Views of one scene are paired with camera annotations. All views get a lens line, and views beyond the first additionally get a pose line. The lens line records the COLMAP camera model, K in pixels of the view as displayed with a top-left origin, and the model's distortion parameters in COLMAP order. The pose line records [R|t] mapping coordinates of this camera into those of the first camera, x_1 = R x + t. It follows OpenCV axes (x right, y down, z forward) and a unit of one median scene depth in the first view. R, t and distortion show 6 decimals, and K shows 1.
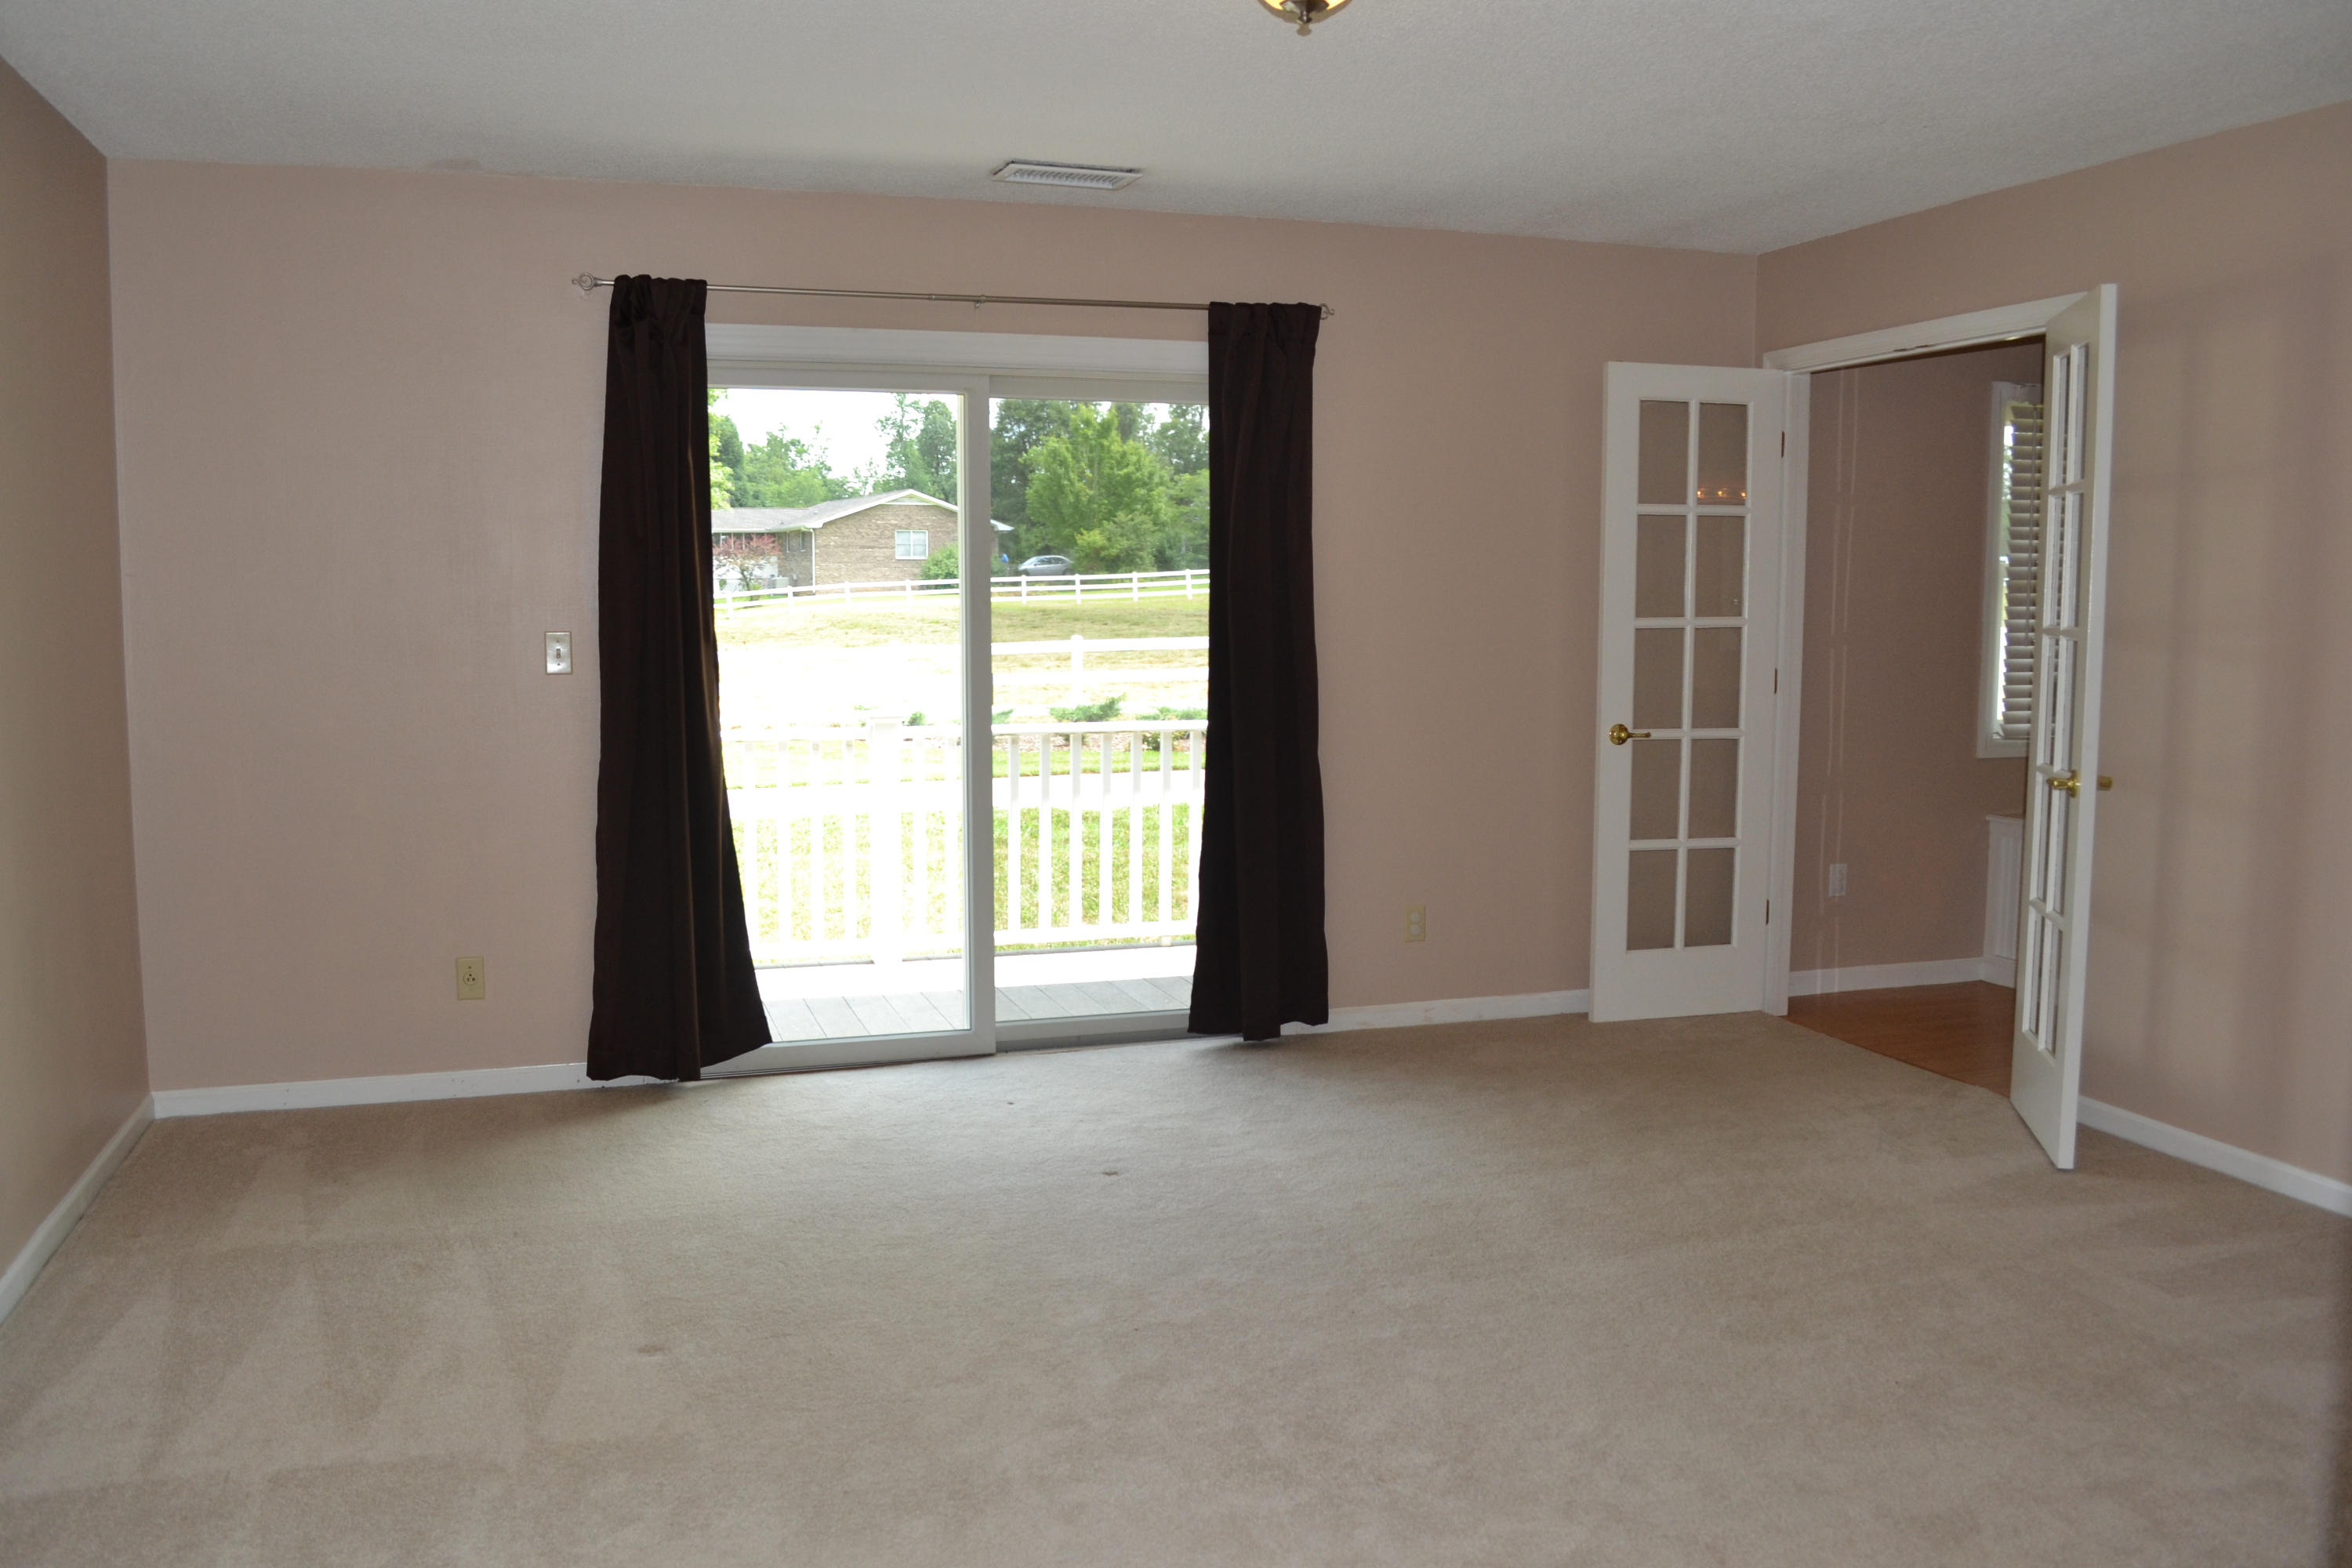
lens RADIAL K [[1880.1, 0, 1163.7], [0, 1880.1, 788.6], [0, 0, 1]] dist [-0.081449, 0.008585]
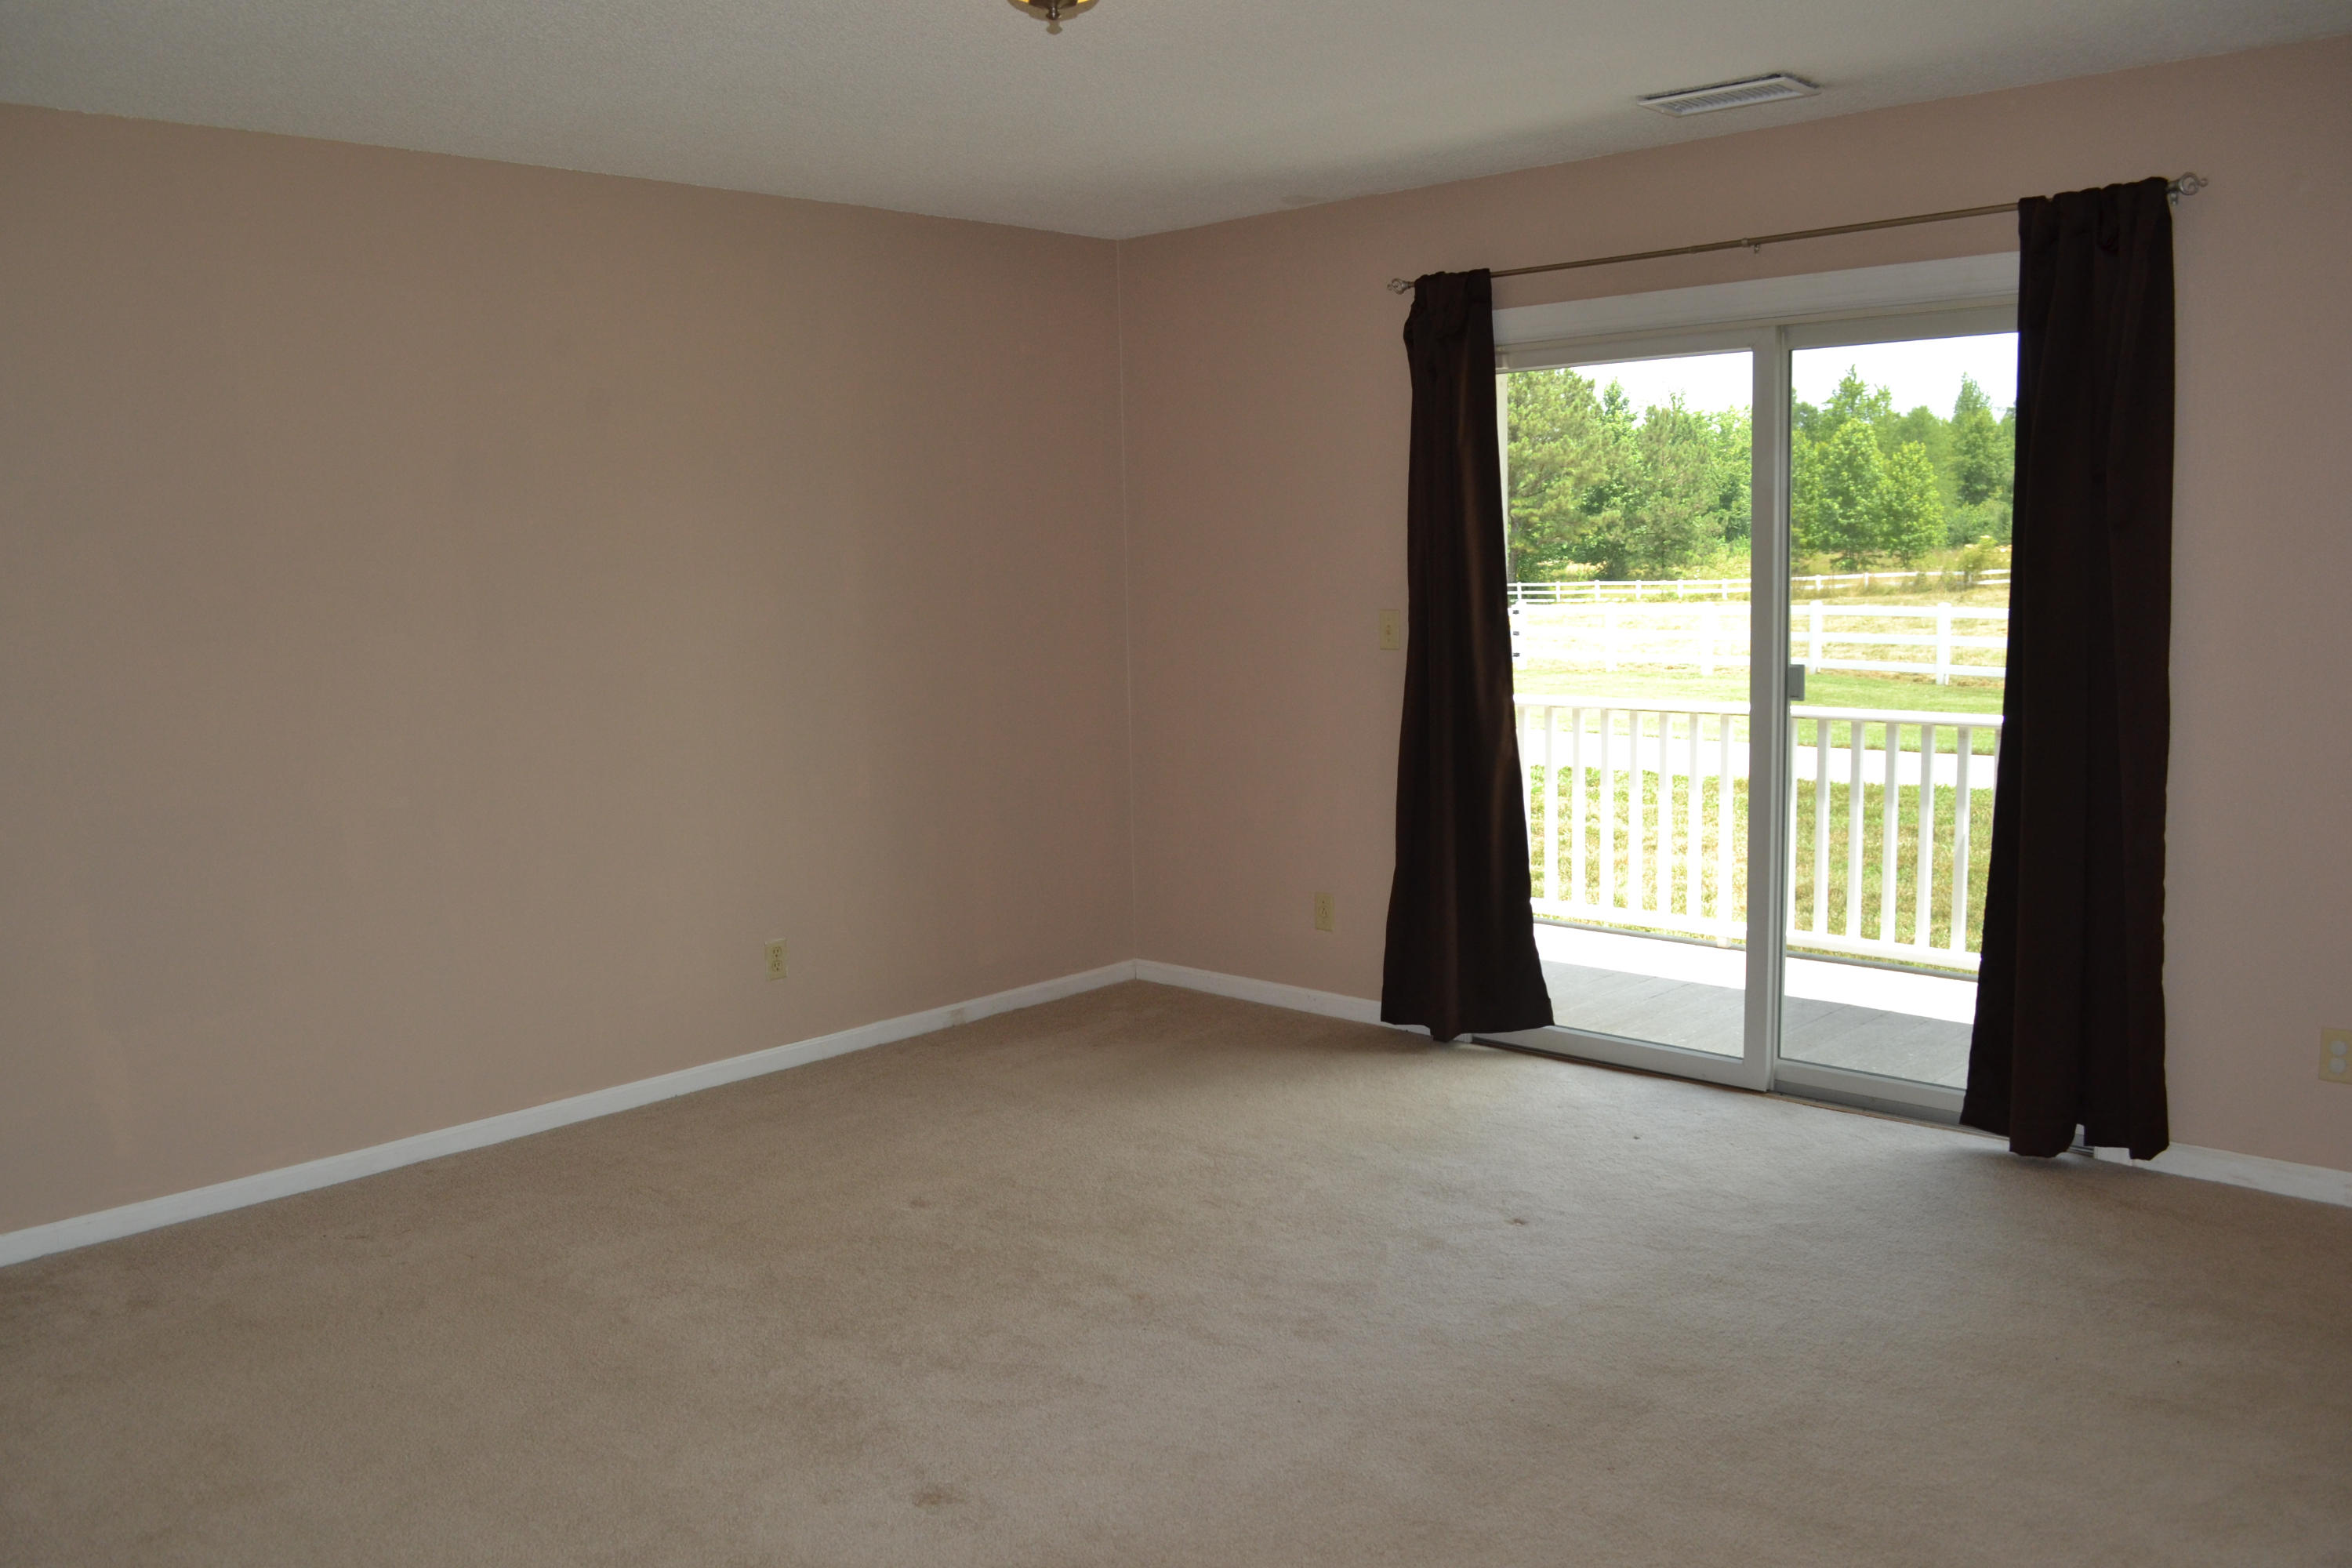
lens RADIAL K [[1952.5, 0, 1174.8], [0, 1952.5, 790.0], [0, 0, 1]] dist [-0.061086, 0.001223]
pose [[0.476516, 0.095989, -0.873910, 0.594815], [-0.072512, 0.994926, 0.069743, -0.046976], [0.876170, 0.030136, 0.481059, 0.324523]]
